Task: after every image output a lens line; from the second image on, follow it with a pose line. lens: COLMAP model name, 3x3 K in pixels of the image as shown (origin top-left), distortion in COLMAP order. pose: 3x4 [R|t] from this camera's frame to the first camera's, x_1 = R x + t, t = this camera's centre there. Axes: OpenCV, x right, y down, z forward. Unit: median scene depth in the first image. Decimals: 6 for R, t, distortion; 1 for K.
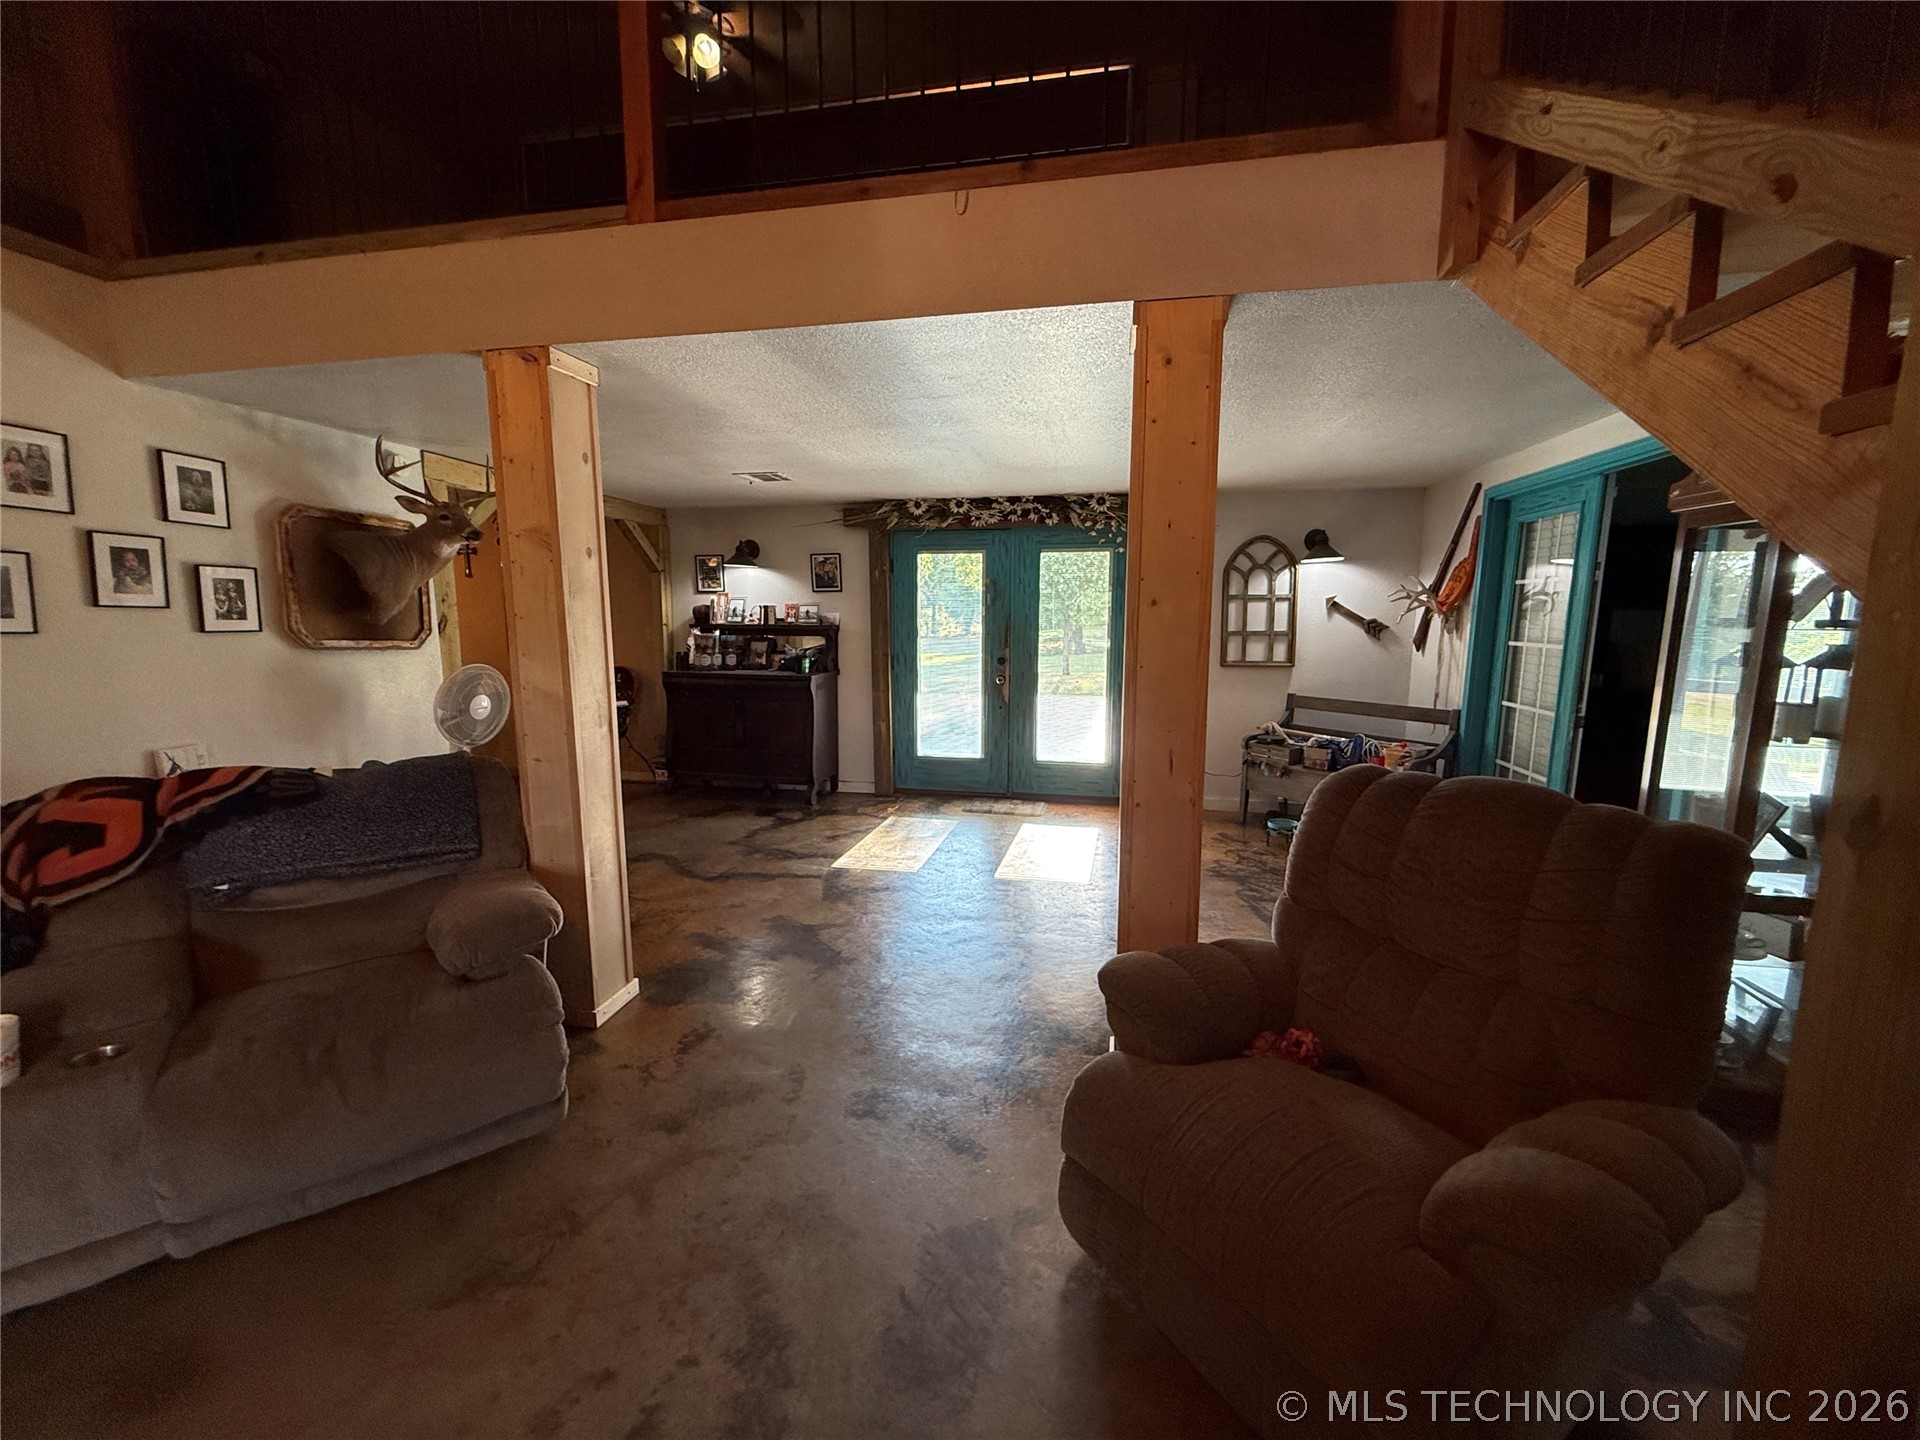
lens RADIAL K [[765.7, 0, 955.4], [0, 765.7, 713.5], [0, 0, 1]] dist [0.000204, -0.000908]
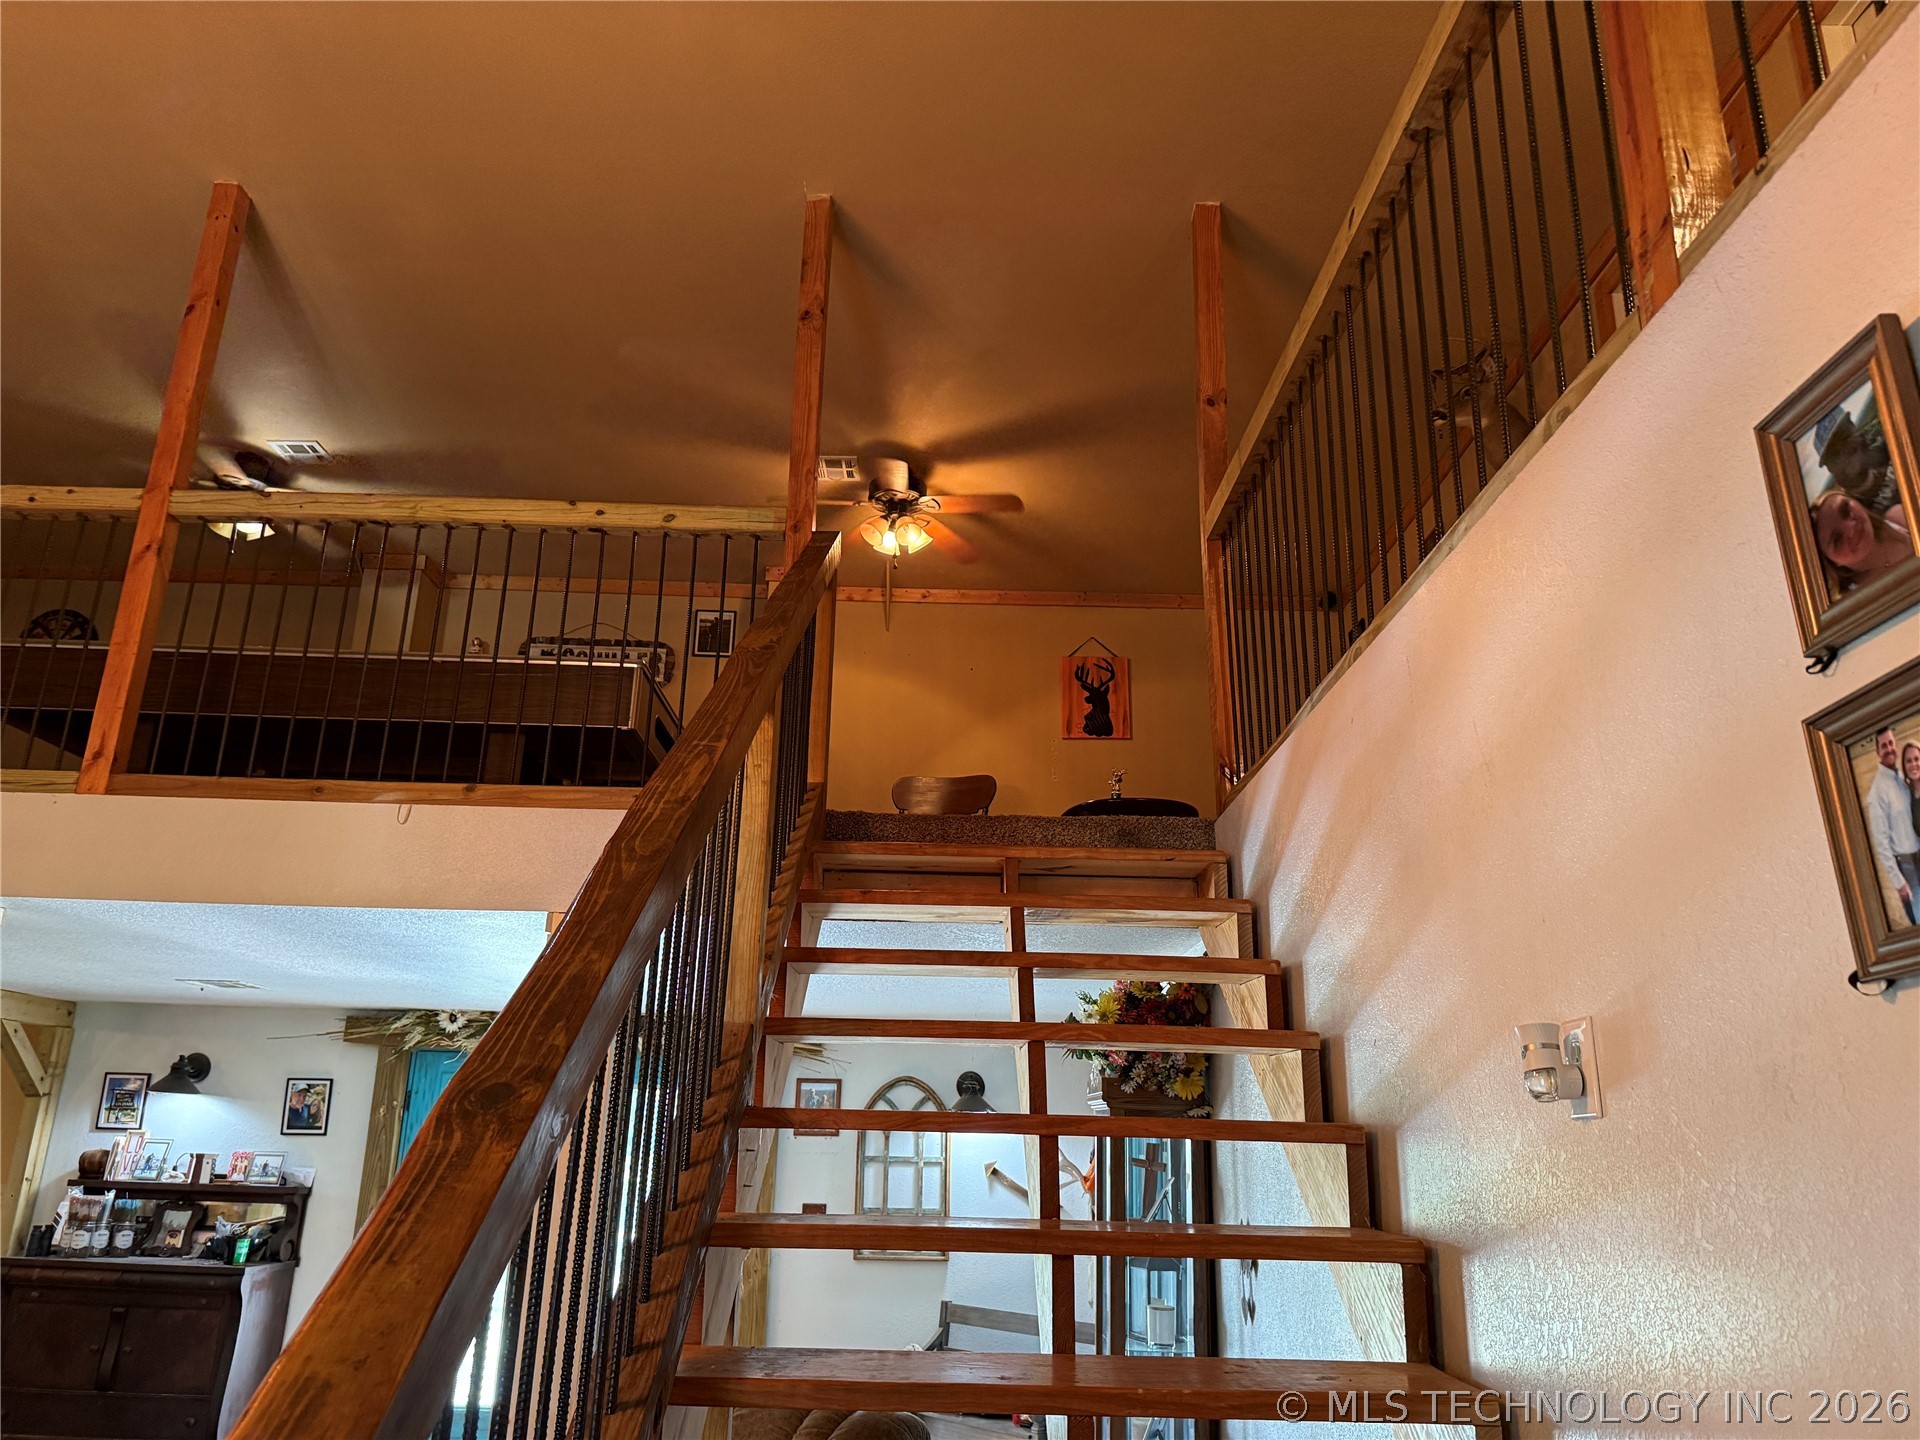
lens RADIAL K [[1342.4, 0, 966.1], [0, 1342.4, 716.0], [0, 0, 1]] dist [-0.003139, -0.006797]
pose [[0.977051, 0.085382, 0.195145, 0.145750], [0.005923, 0.904902, -0.425578, 0.014686], [-0.212924, 0.416968, 0.883630, -0.338118]]
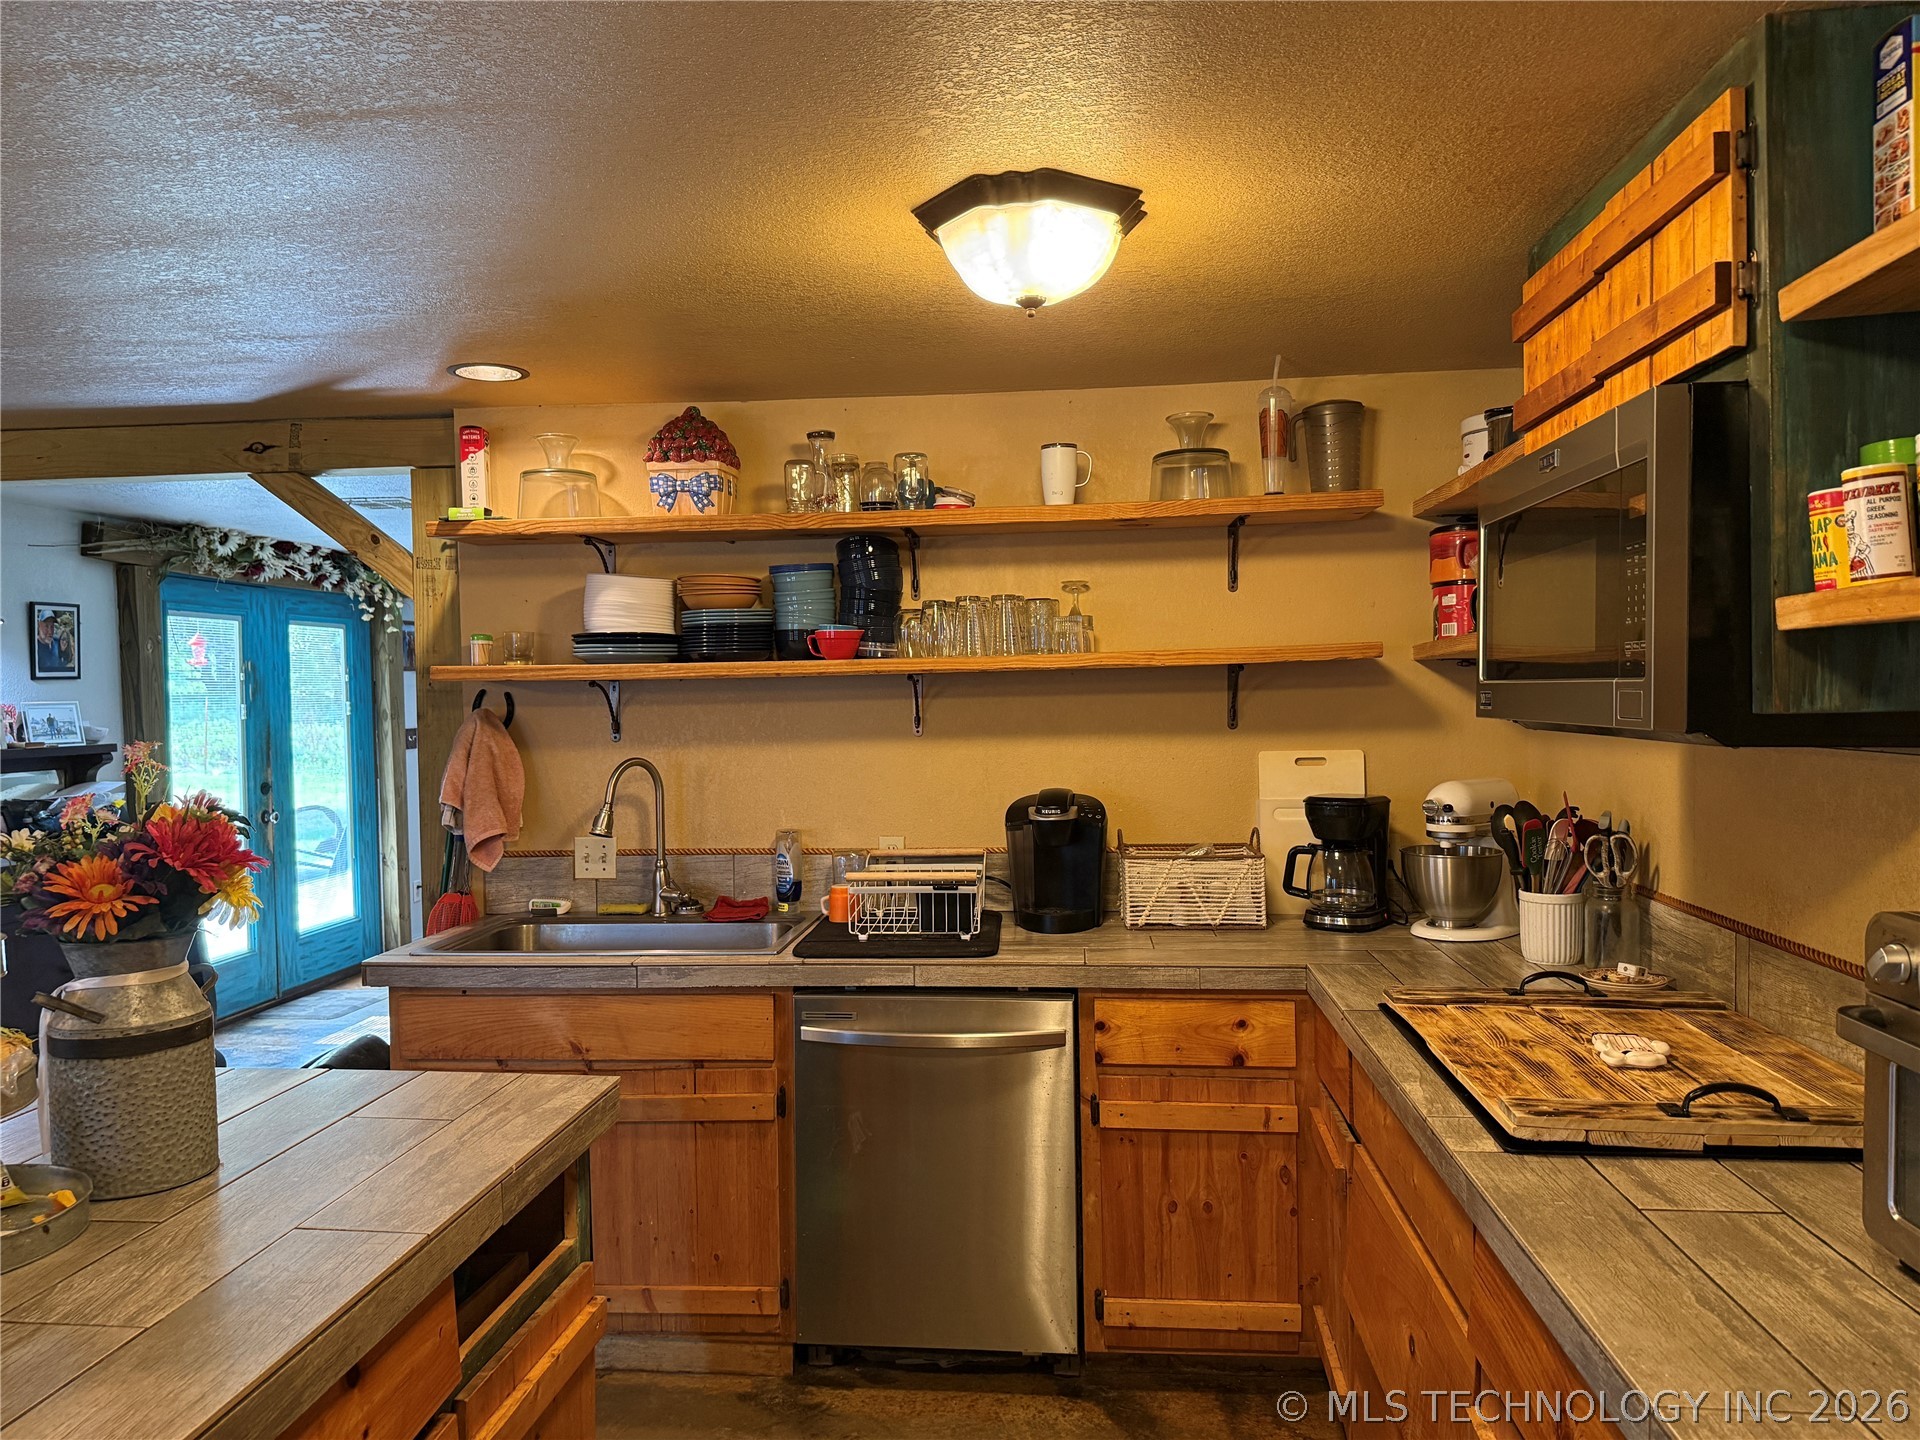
lens RADIAL K [[1342.4, 0, 966.1], [0, 1342.4, 716.0], [0, 0, 1]] dist [-0.003139, -0.006797]
pose [[-0.098111, -0.019381, 0.994987, -1.092767], [0.155724, 0.987195, 0.034584, -0.074010], [-0.982916, 0.158337, -0.093837, 0.509006]]
